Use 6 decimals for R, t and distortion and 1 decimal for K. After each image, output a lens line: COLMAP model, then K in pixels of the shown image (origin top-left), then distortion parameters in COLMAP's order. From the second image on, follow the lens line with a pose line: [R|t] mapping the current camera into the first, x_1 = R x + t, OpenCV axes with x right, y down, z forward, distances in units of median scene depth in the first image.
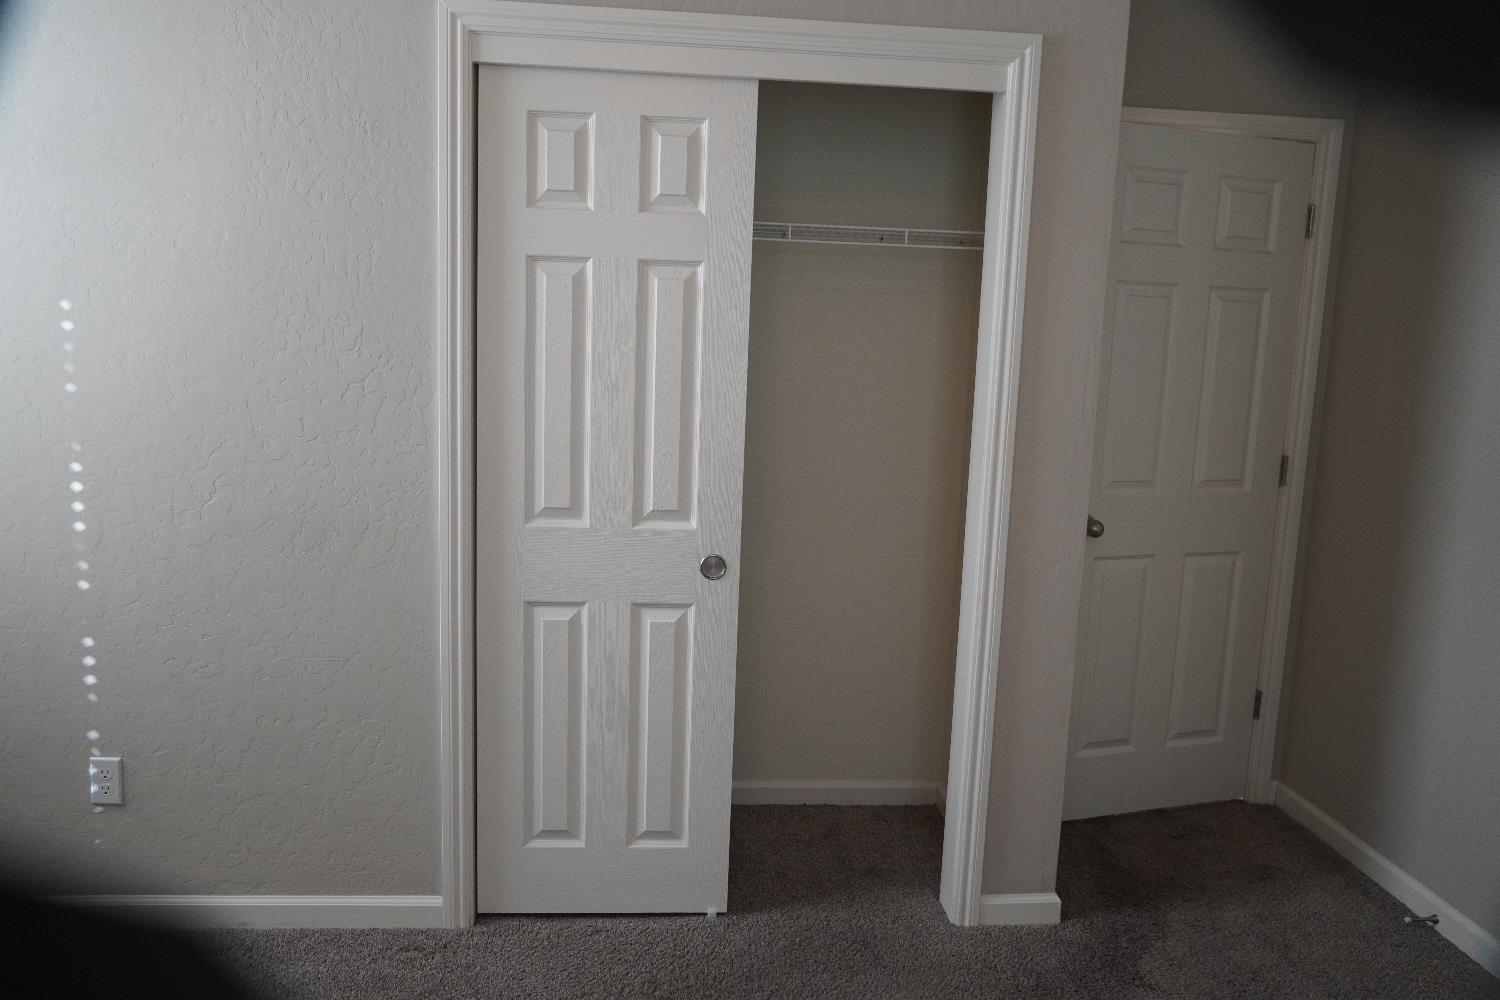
lens RADIAL K [[1118.7, 0, 750.0], [0, 1118.7, 500.0], [0, 0, 1]] dist [-0.052257, 0.039428]
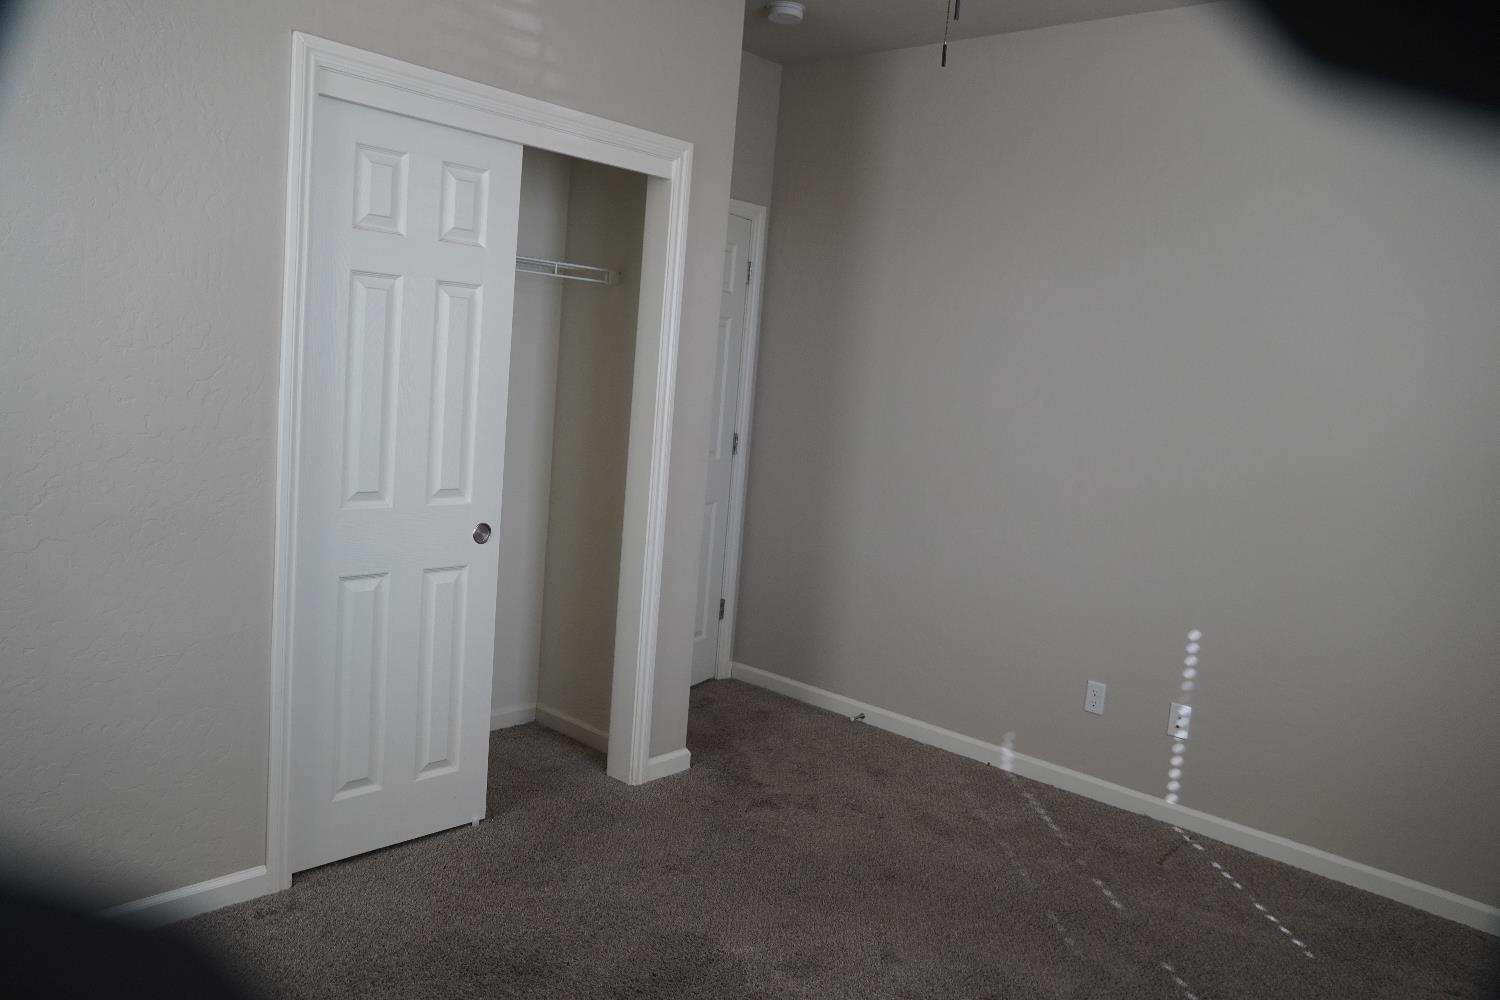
lens RADIAL K [[1118.7, 0, 750.0], [0, 1118.7, 500.0], [0, 0, 1]] dist [-0.052257, 0.039428]
pose [[0.724295, -0.060161, 0.686860, -0.655416], [0.048789, 0.998161, 0.035979, -0.006503], [-0.687762, 0.007452, 0.725898, -0.089559]]
